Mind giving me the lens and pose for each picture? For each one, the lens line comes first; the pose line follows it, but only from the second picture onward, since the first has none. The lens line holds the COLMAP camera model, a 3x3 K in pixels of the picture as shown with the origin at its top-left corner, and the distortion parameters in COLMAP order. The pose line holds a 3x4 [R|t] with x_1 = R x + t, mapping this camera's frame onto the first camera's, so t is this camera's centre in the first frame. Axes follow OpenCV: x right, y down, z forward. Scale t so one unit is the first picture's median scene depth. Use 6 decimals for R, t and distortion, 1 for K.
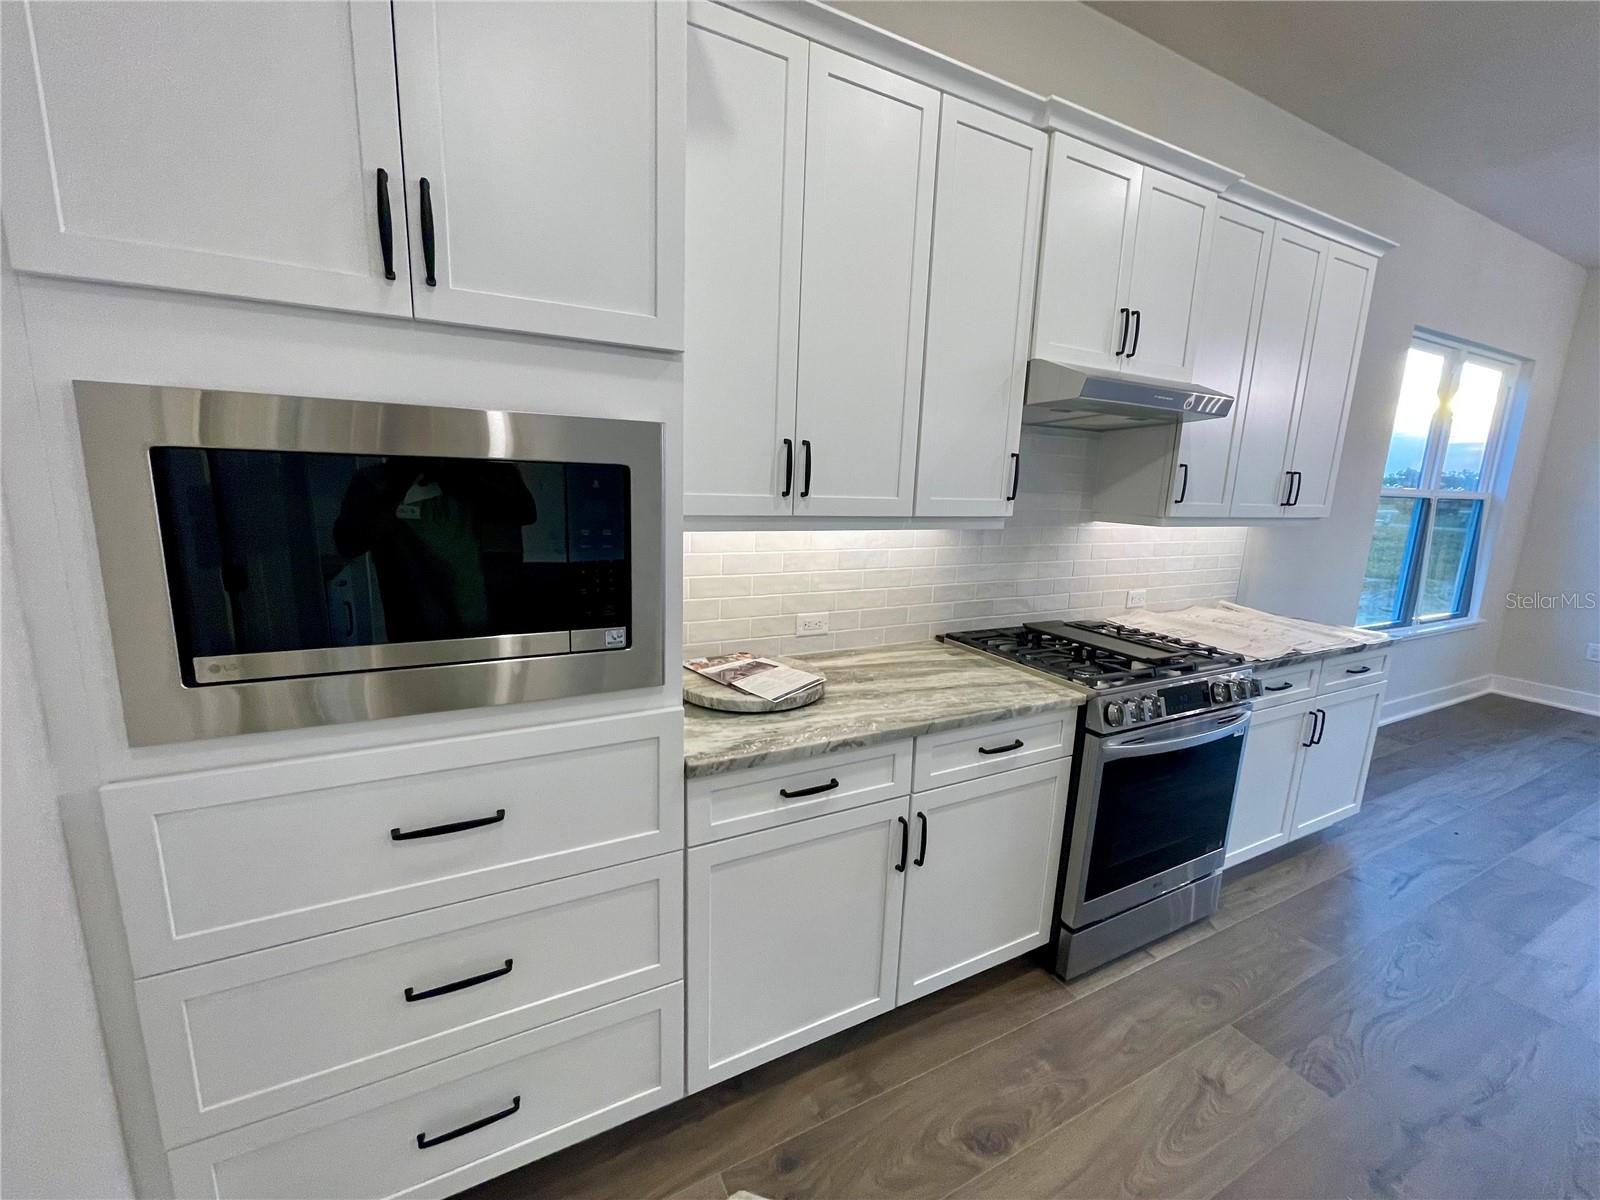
lens RADIAL K [[642.8, 0, 787.9], [0, 642.8, 600.1], [0, 0, 1]] dist [-0.012245, 0.000245]
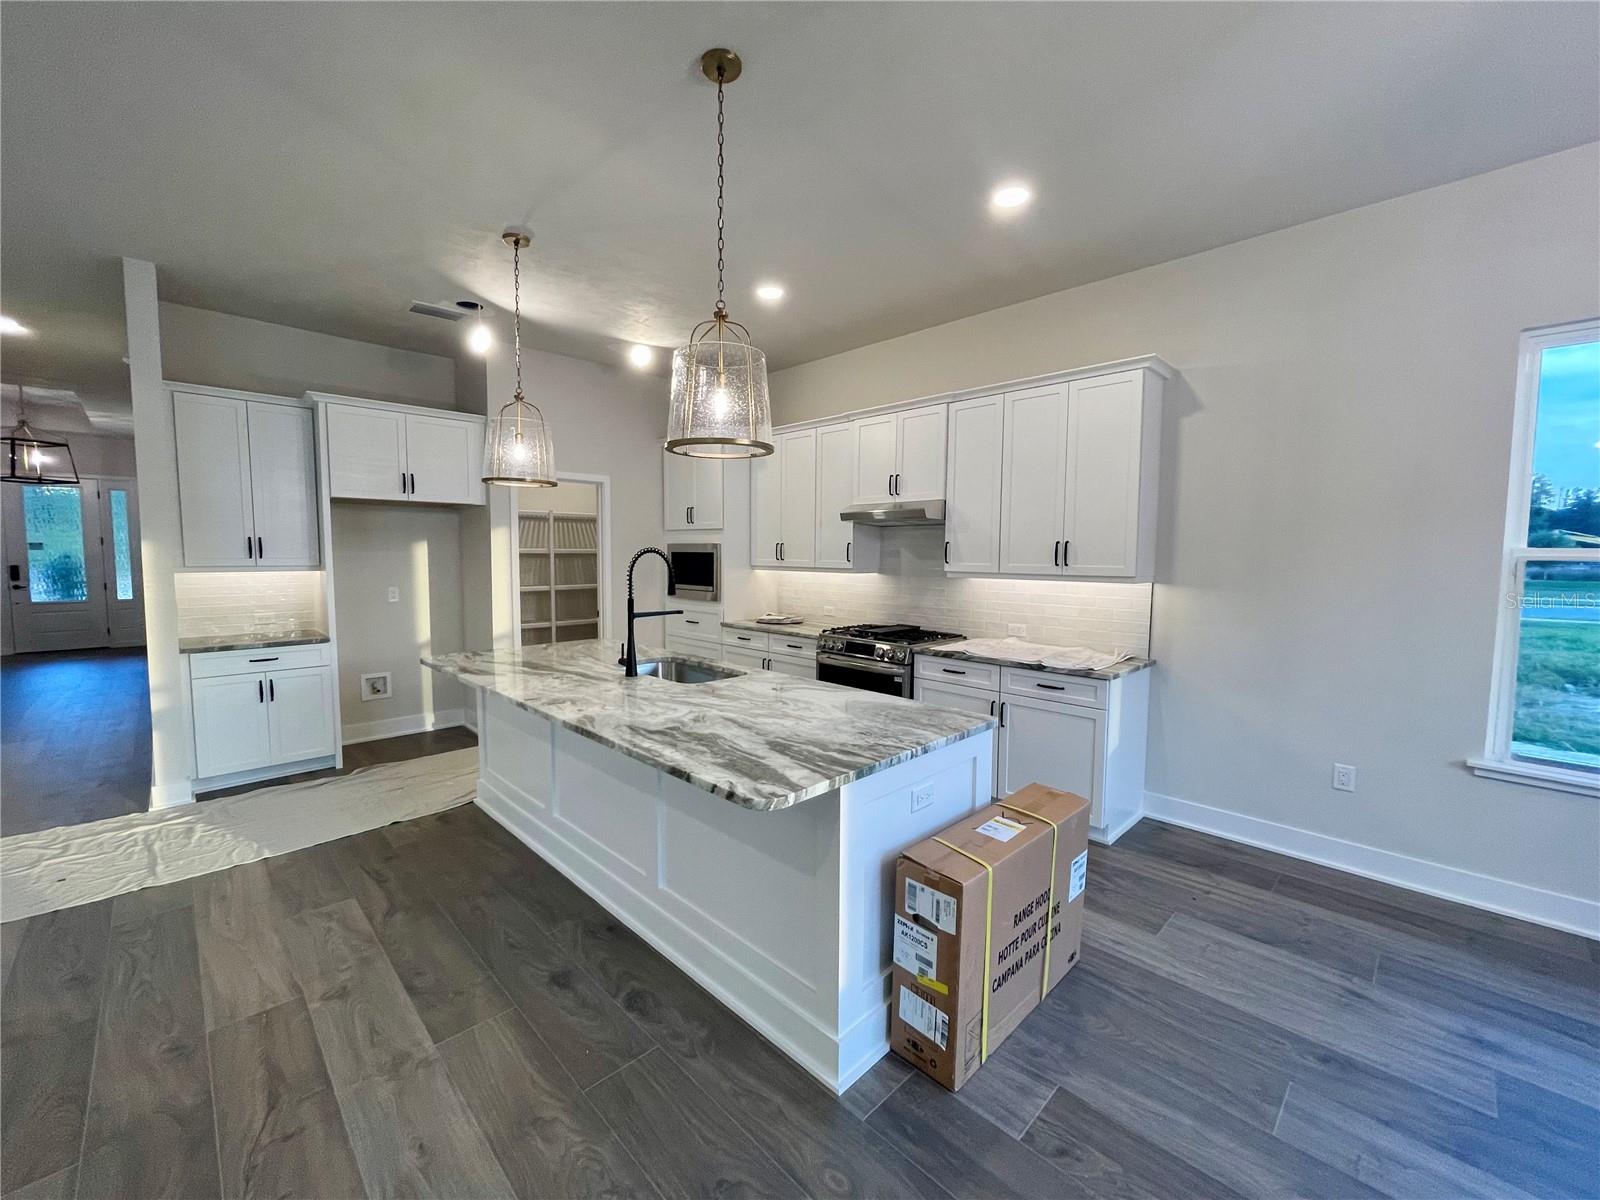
lens RADIAL K [[642.8, 0, 806.4], [0, 642.8, 594.5], [0, 0, 1]] dist [-0.012245, 0.000245]
pose [[0.321332, 0.030350, -0.946480, 3.193094], [-0.177607, 0.983681, -0.028756, 0.081296], [0.930162, 0.177342, 0.321478, 0.106602]]
